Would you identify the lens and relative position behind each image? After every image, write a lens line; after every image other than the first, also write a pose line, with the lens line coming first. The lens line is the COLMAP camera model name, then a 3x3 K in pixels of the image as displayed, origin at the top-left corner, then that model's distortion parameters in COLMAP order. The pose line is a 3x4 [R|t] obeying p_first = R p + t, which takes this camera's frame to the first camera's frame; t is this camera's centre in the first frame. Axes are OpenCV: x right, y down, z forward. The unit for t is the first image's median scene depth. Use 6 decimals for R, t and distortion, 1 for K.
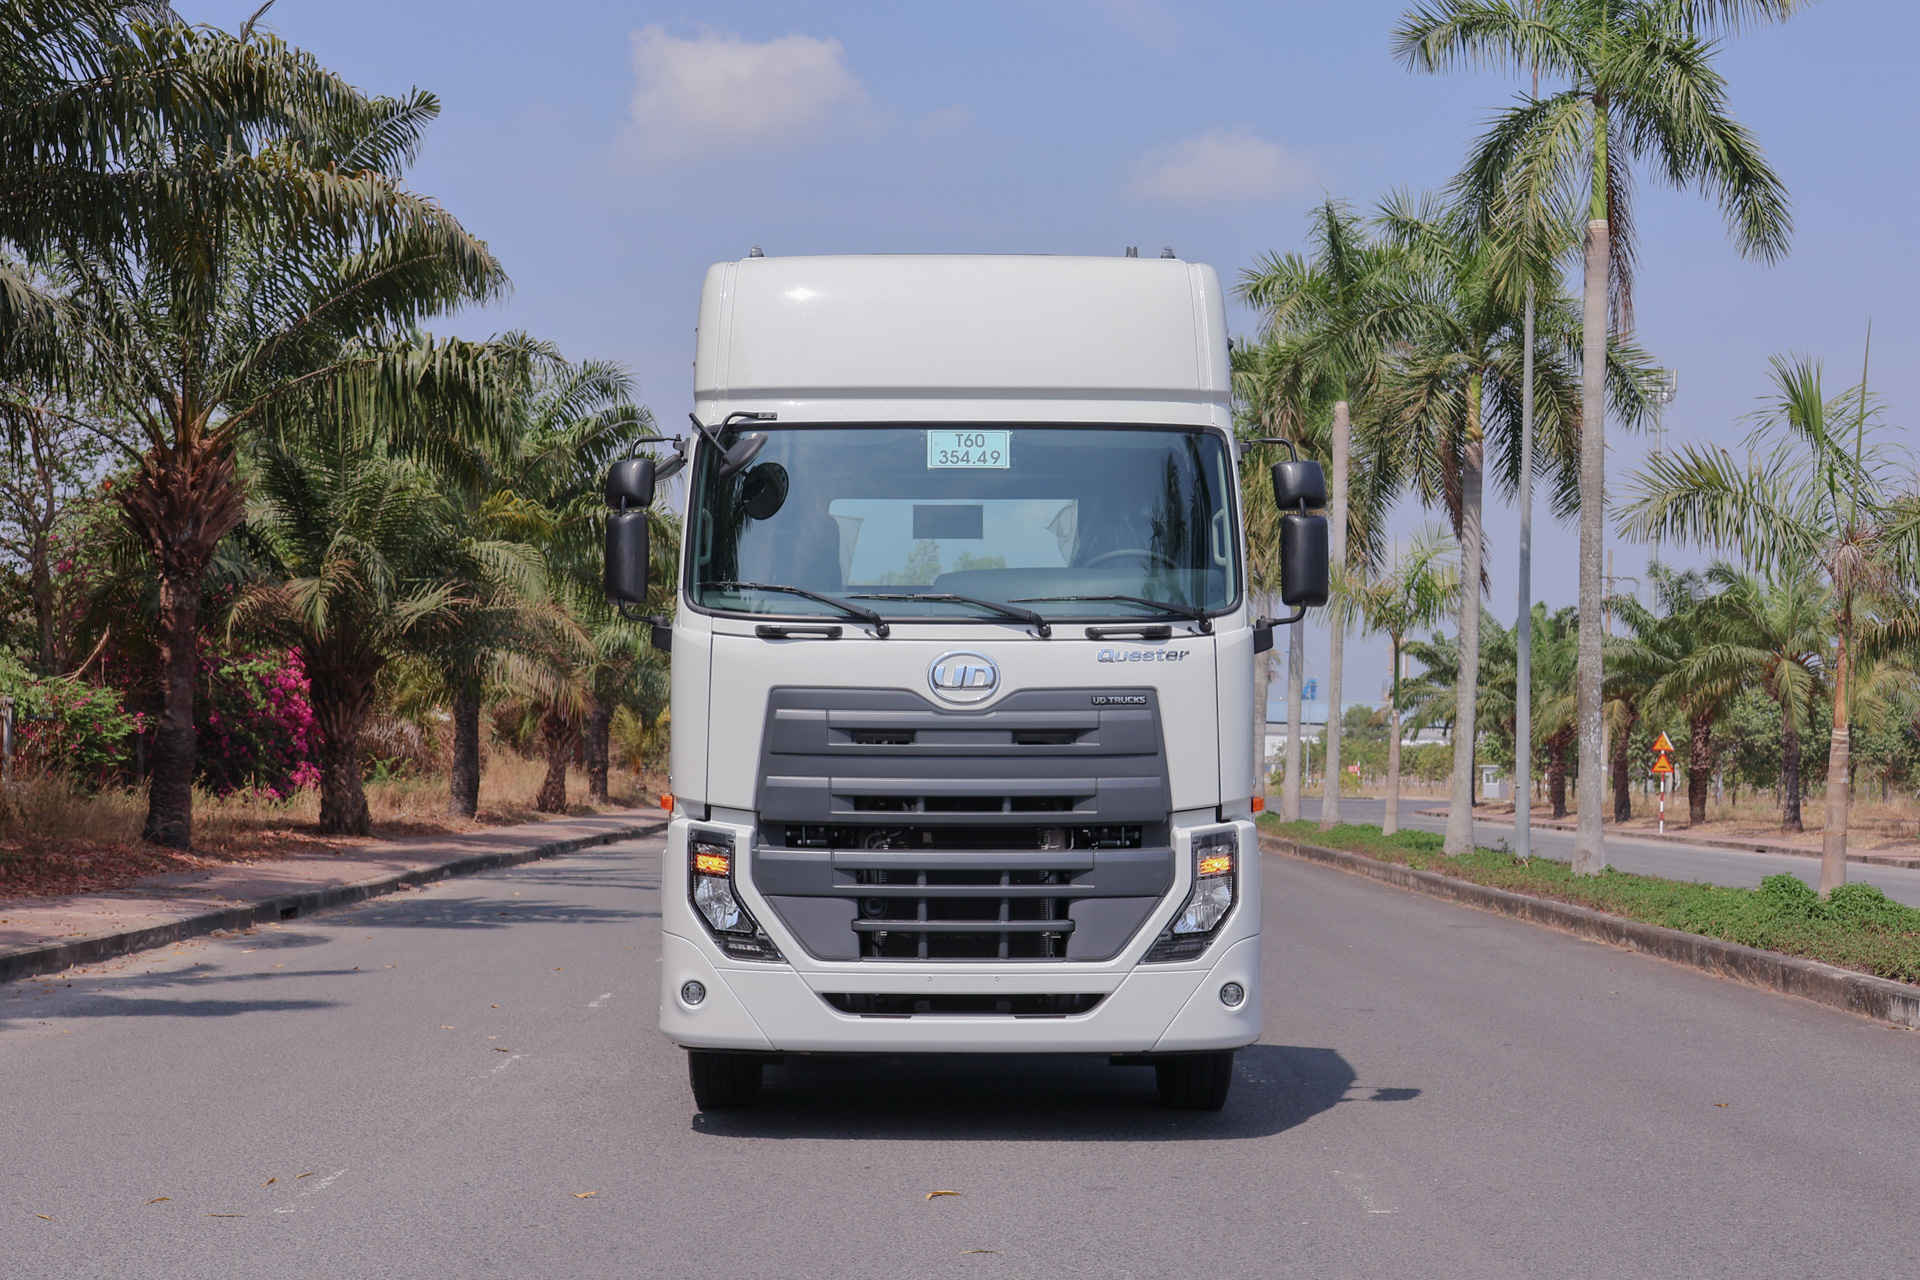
lens RADIAL K [[2992.1, 0, 955.9], [0, 2992.1, 648.9], [0, 0, 1]] dist [0.120828, -0.004235]
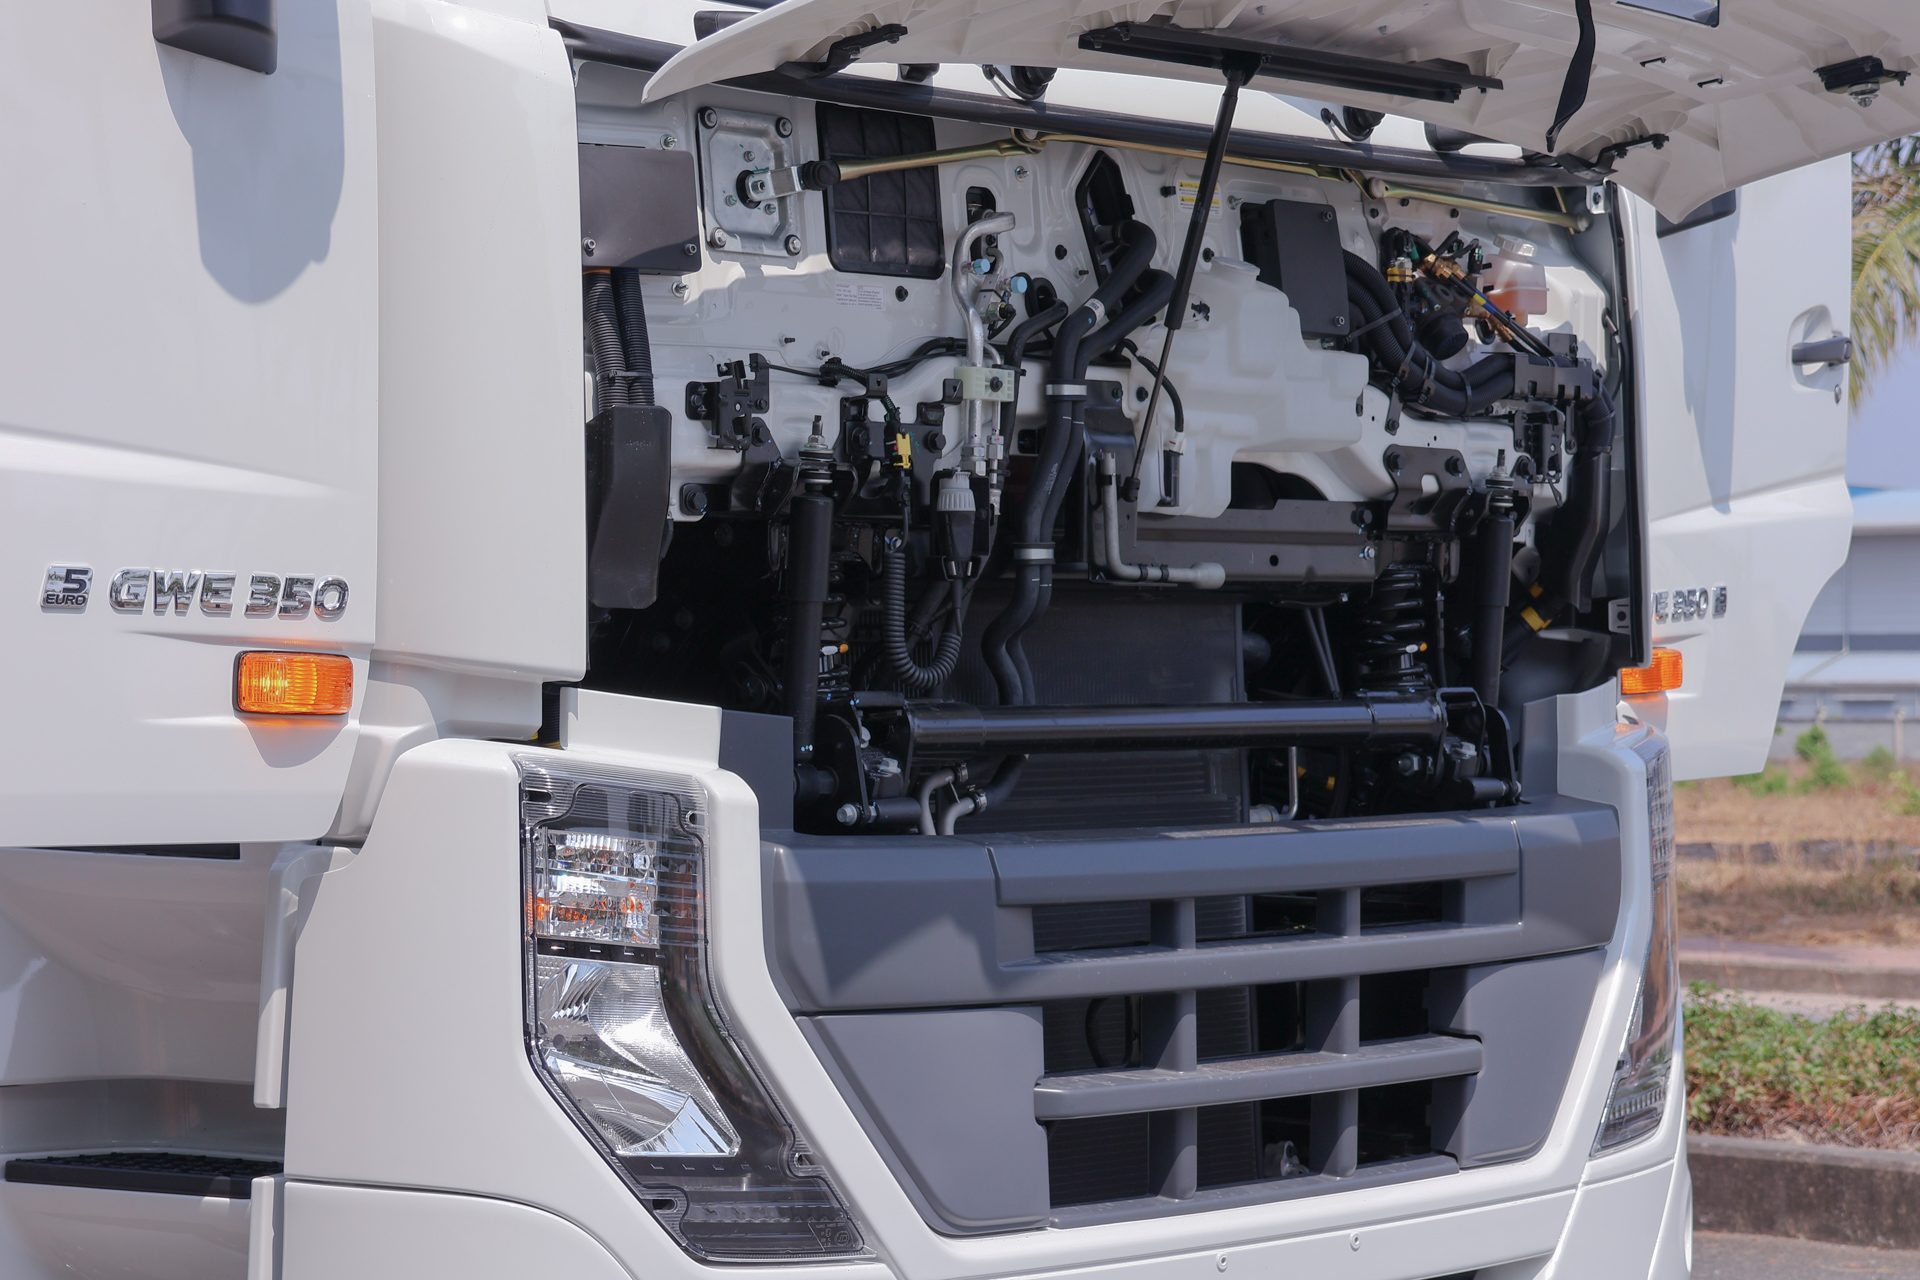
lens RADIAL K [[4907.6, 0, 959.6], [0, 4907.6, 677.2], [0, 0, 1]] dist [0.443111, 0.091930]
pose [[0.650090, -0.007990, 0.759815, -0.381201], [-0.023888, 0.999236, 0.030945, 0.036680], [-0.759481, -0.038267, 0.649403, 0.683108]]
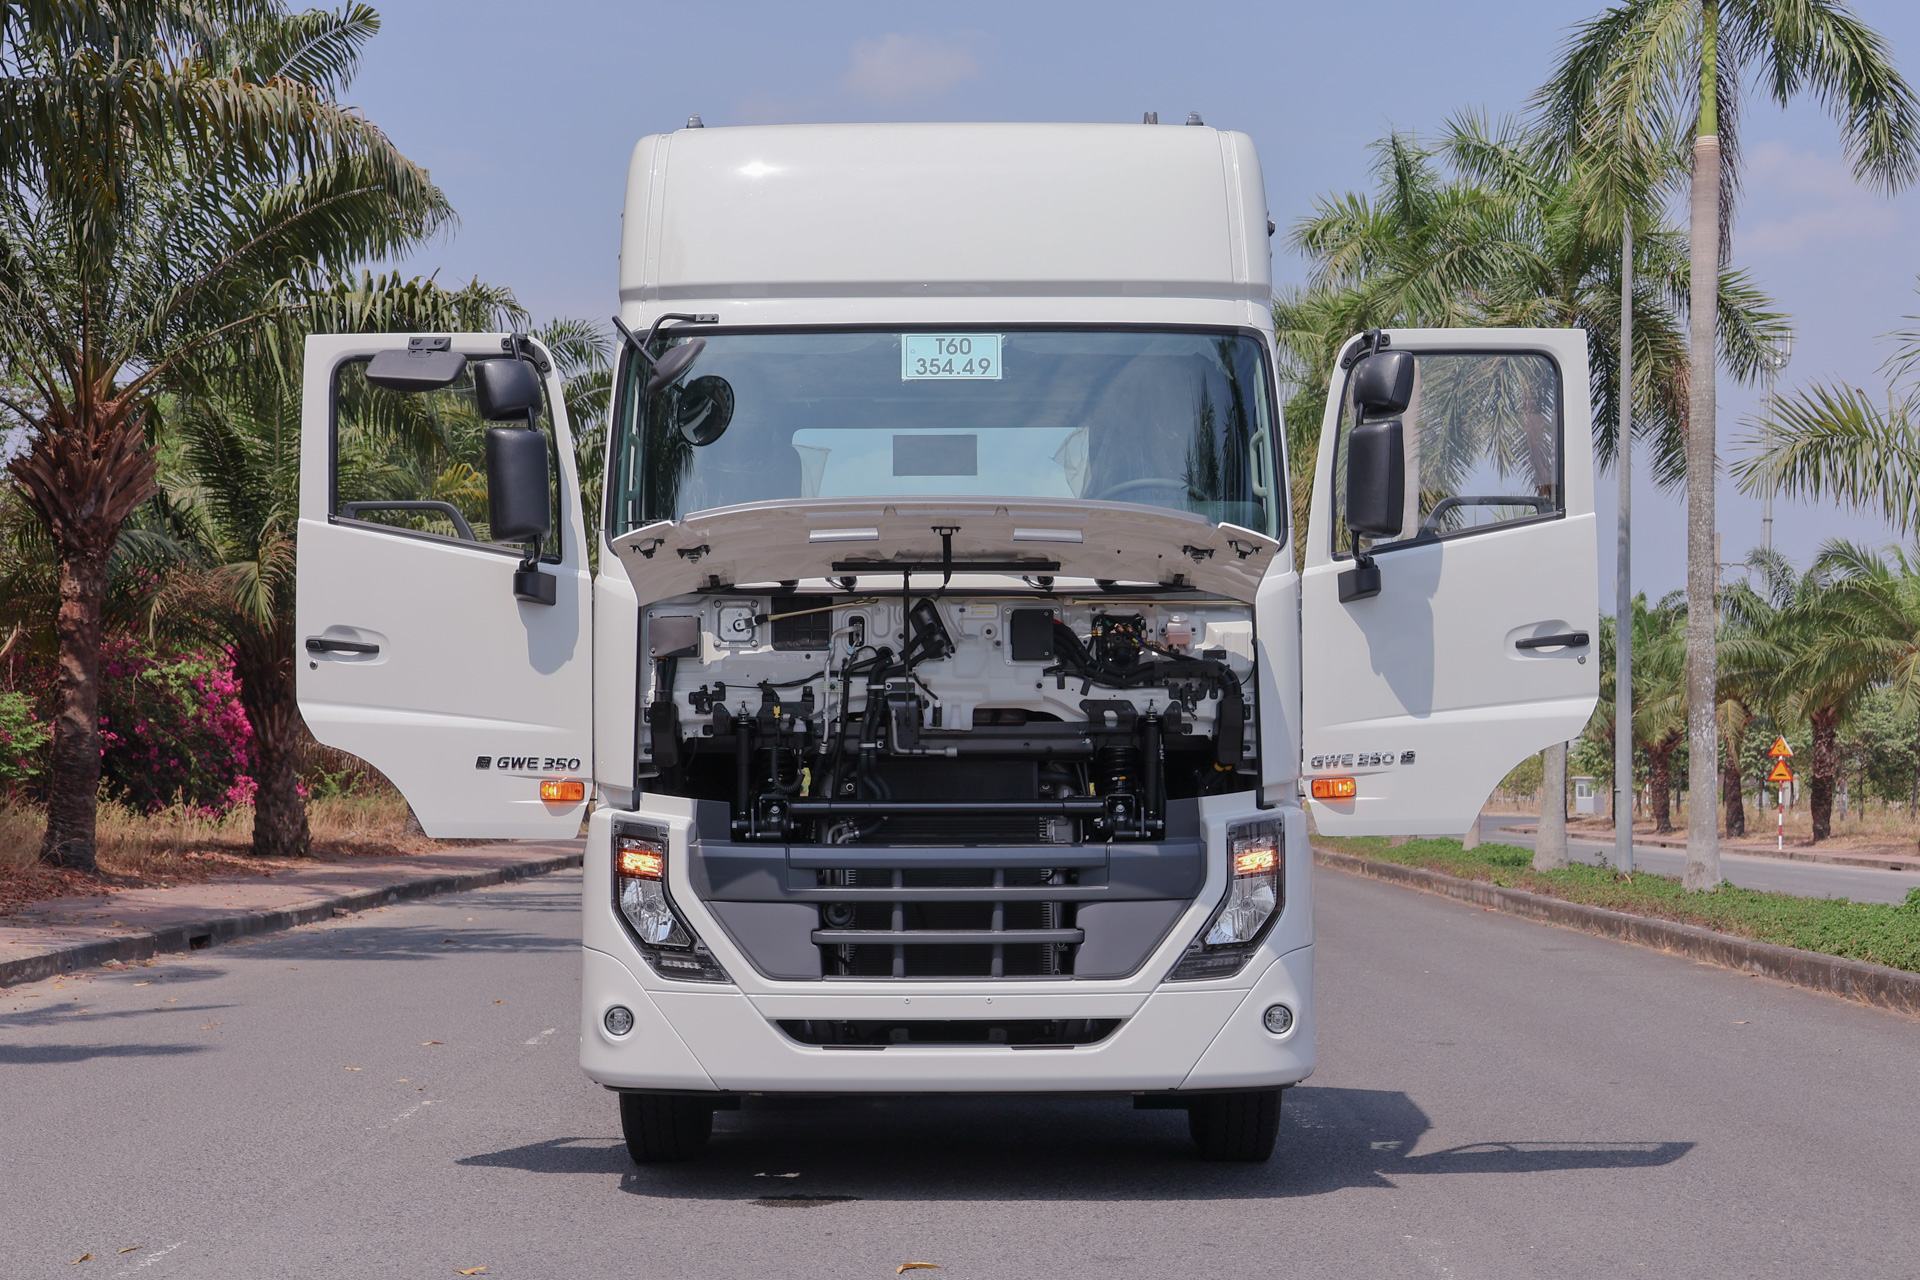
lens RADIAL K [[3313.2, 0, 948.2], [0, 3313.2, 636.6], [0, 0, 1]] dist [0.169458, 0.079242]
pose [[0.999907, -0.006728, -0.011837, 0.013431], [0.006665, 0.999964, -0.005337, 0.014895], [0.011872, 0.005257, 0.999916, 0.090744]]
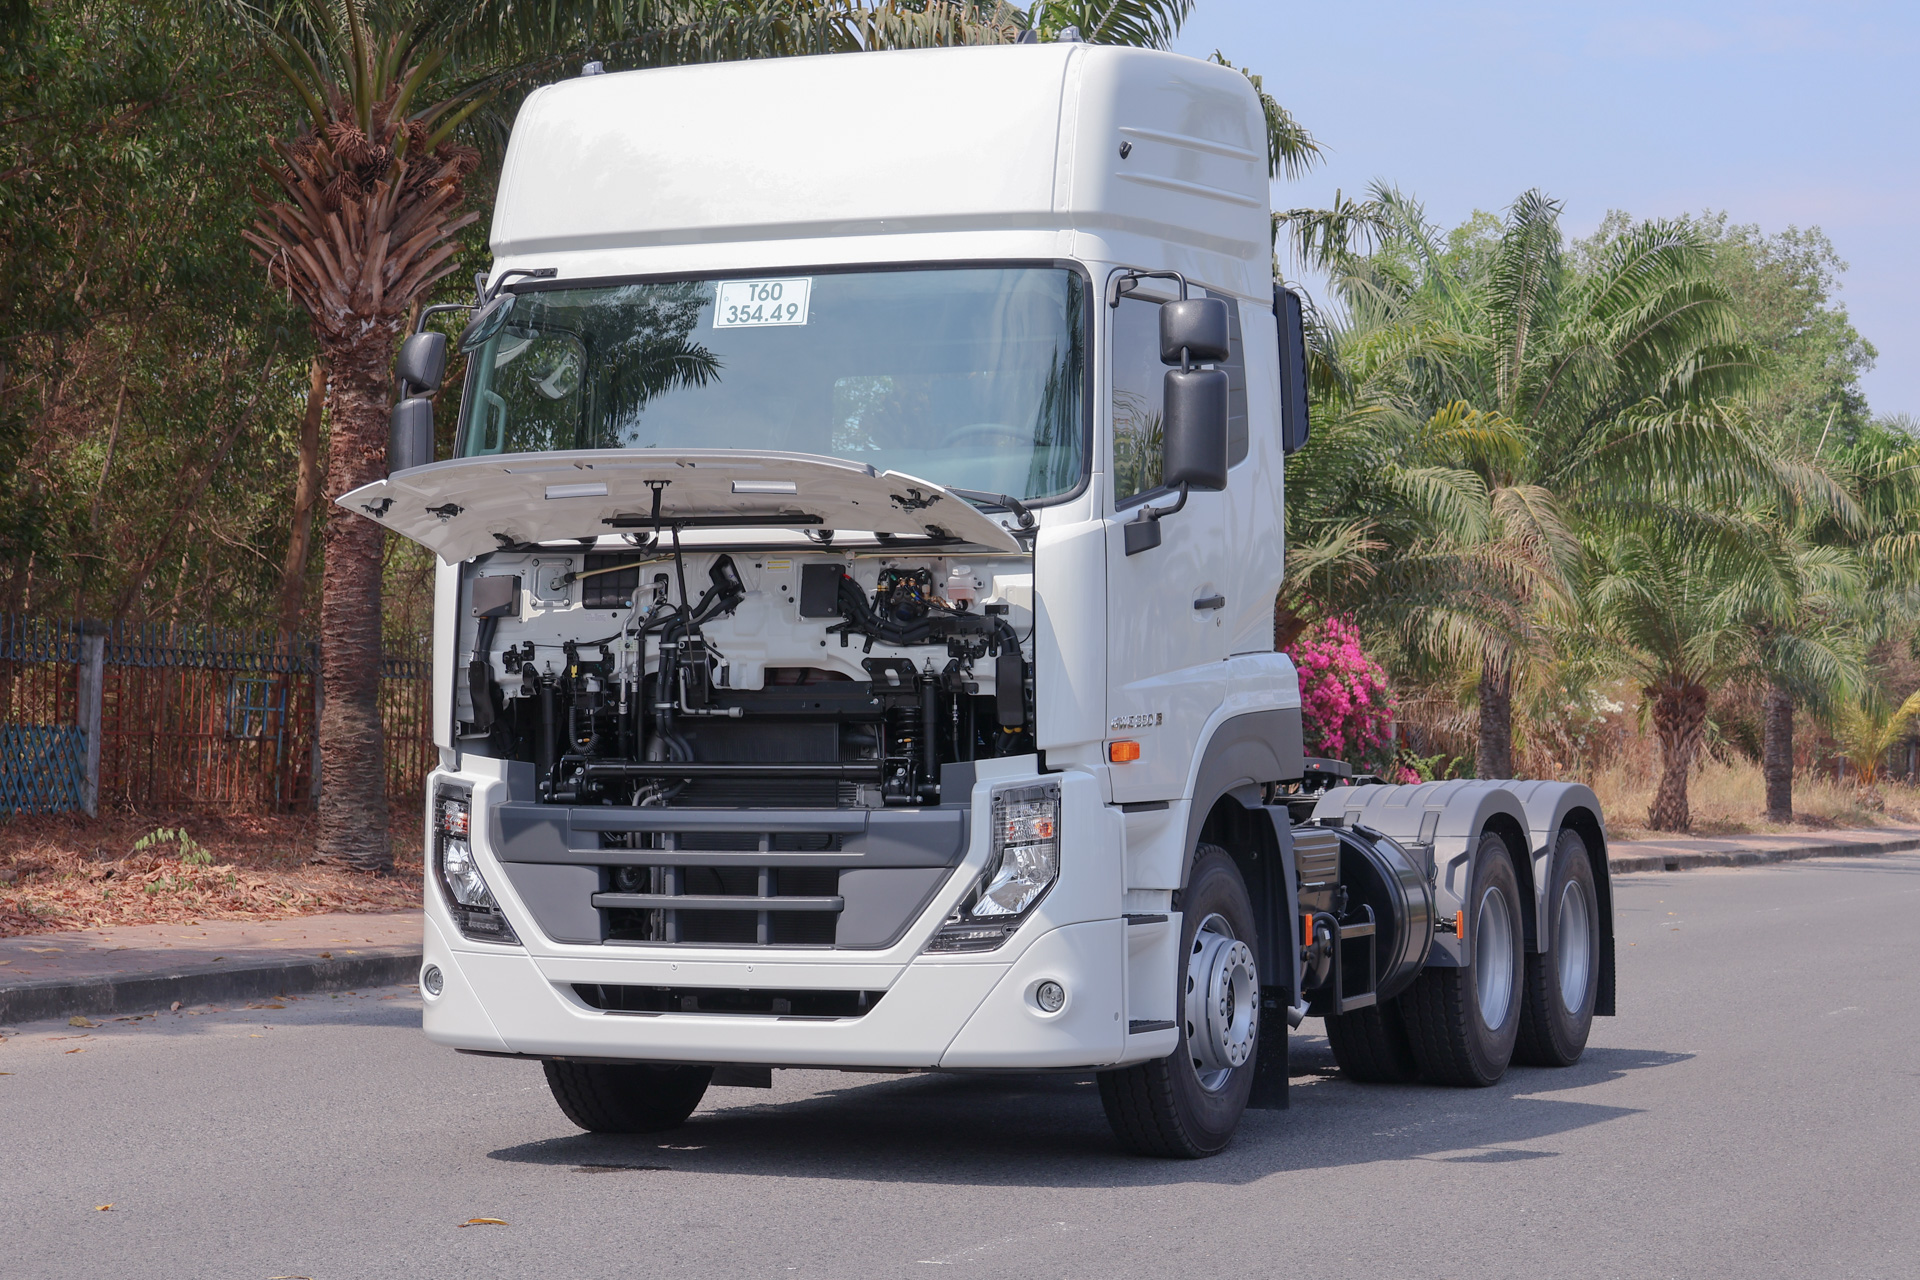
lens RADIAL K [[3894.5, 0, 956.1], [0, 3894.5, 640.1], [0, 0, 1]] dist [0.262131, 0.052140]
pose [[0.920141, -0.012060, -0.391402, 0.453310], [0.013086, 0.999914, -0.000046, 0.023119], [0.391369, -0.005080, 0.920220, 0.070051]]
